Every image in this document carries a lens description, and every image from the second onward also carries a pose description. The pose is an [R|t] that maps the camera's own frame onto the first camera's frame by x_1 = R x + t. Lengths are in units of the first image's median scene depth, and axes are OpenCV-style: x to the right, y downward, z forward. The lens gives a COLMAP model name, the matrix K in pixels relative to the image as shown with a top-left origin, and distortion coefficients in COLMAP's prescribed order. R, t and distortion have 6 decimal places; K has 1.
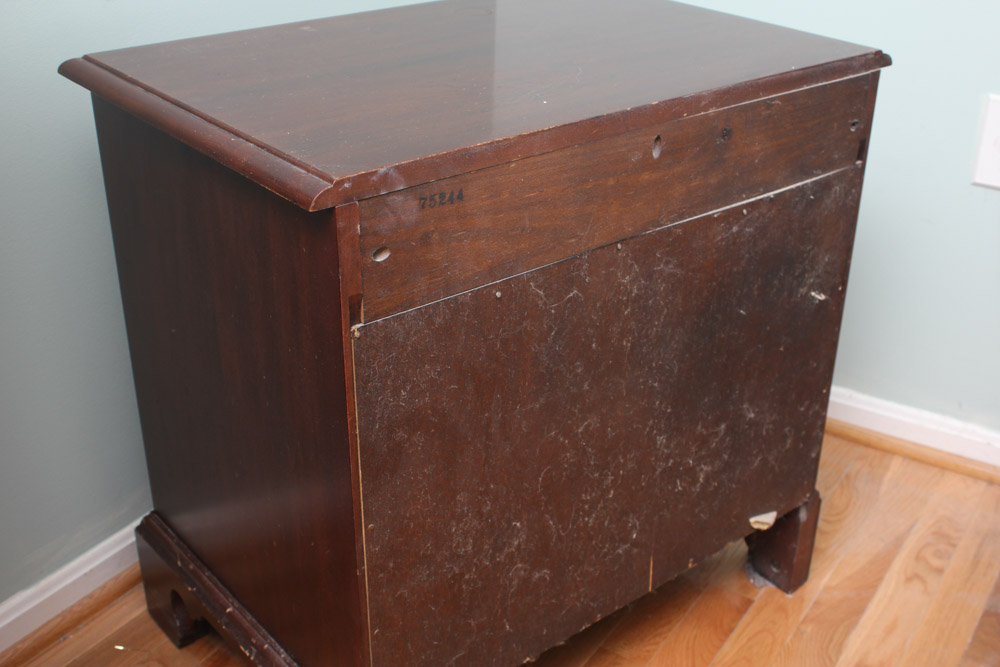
lens RADIAL K [[1205.5, 0, 500.0], [0, 1205.5, 333.5], [0, 0, 1]] dist [-0.001225, -0.000151]
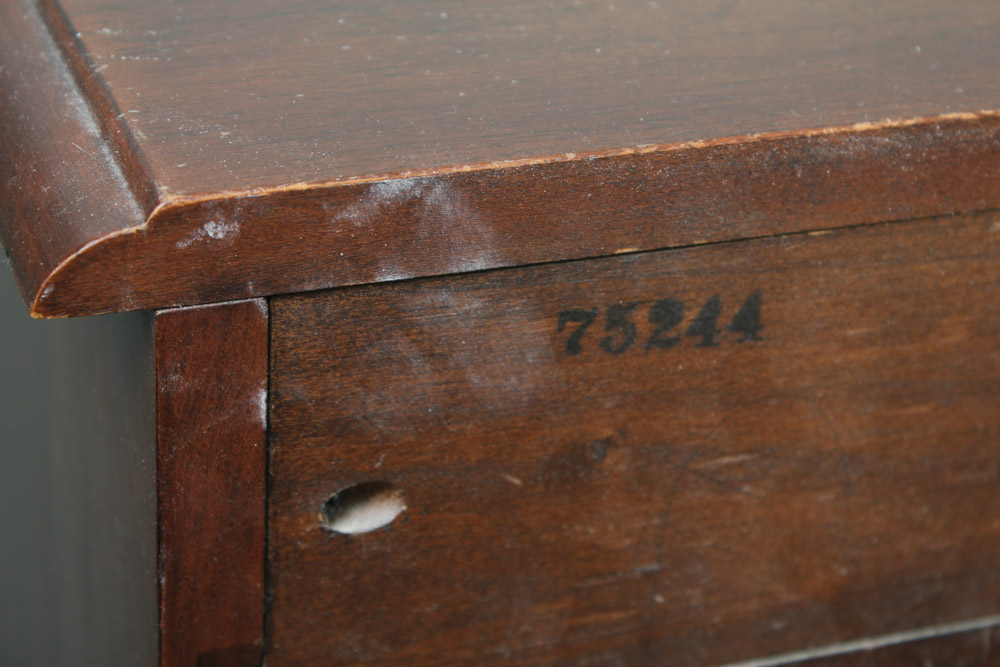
lens RADIAL K [[2239.1, 0, 500.0], [0, 2239.1, 333.5], [0, 0, 1]] dist [0.010010, 0.137983]
pose [[0.942098, 0.202625, -0.267198, 0.041574], [-0.191398, 0.979175, 0.067699, -0.134859], [0.275351, -0.012638, 0.961261, 0.563846]]
